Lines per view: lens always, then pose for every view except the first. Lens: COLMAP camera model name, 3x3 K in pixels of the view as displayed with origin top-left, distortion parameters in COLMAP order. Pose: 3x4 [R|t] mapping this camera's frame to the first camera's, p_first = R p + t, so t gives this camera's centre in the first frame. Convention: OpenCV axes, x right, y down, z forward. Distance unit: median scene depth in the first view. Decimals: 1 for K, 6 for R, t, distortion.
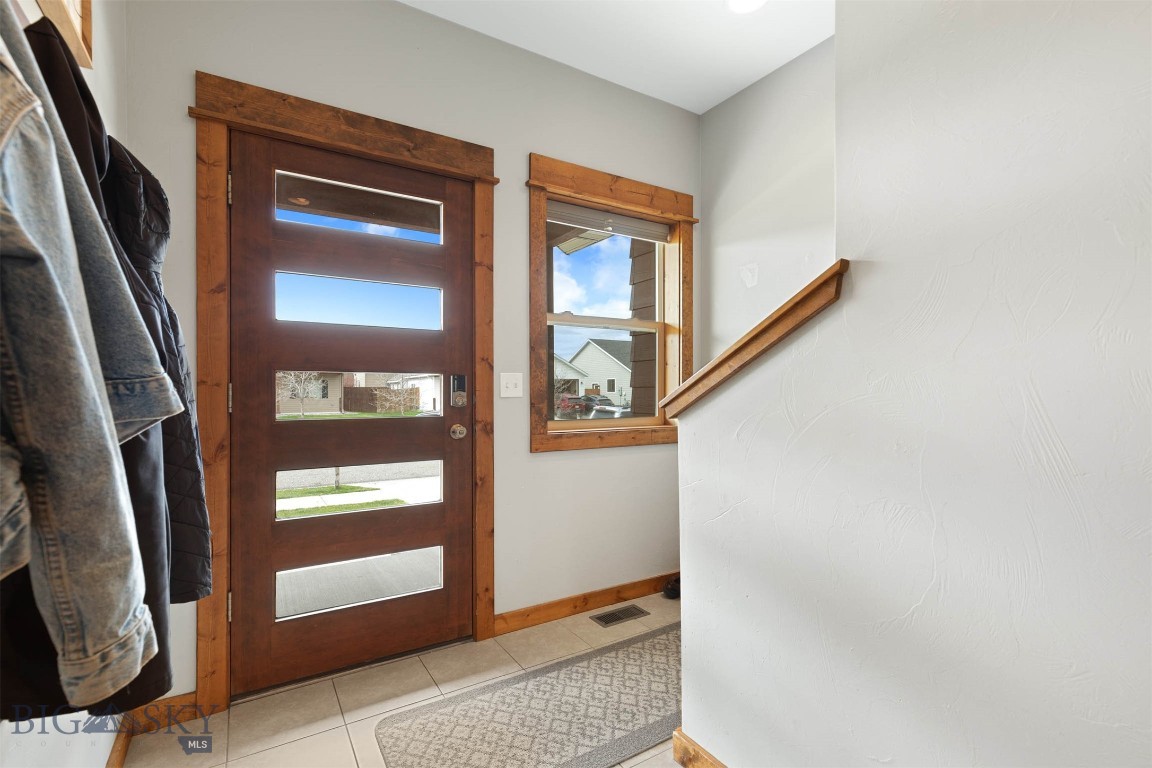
lens RADIAL K [[523.0, 0, 570.9], [0, 523.0, 387.5], [0, 0, 1]] dist [0.013701, 0.000050]
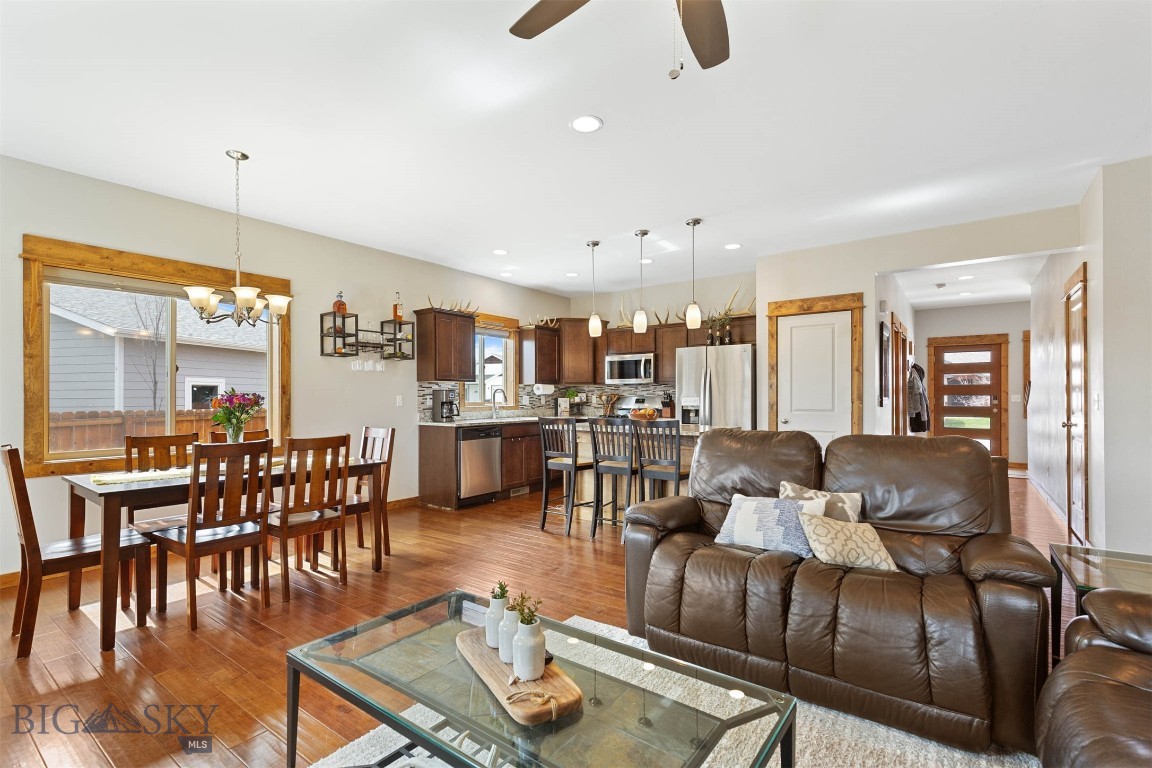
lens RADIAL K [[523.0, 0, 578.9], [0, 523.0, 394.5], [0, 0, 1]] dist [0.013701, 0.000050]
pose [[0.362716, -0.004067, -0.931891, 2.249432], [0.000174, 0.999991, -0.004296, -0.017061], [0.931900, 0.001396, 0.362713, -3.198218]]
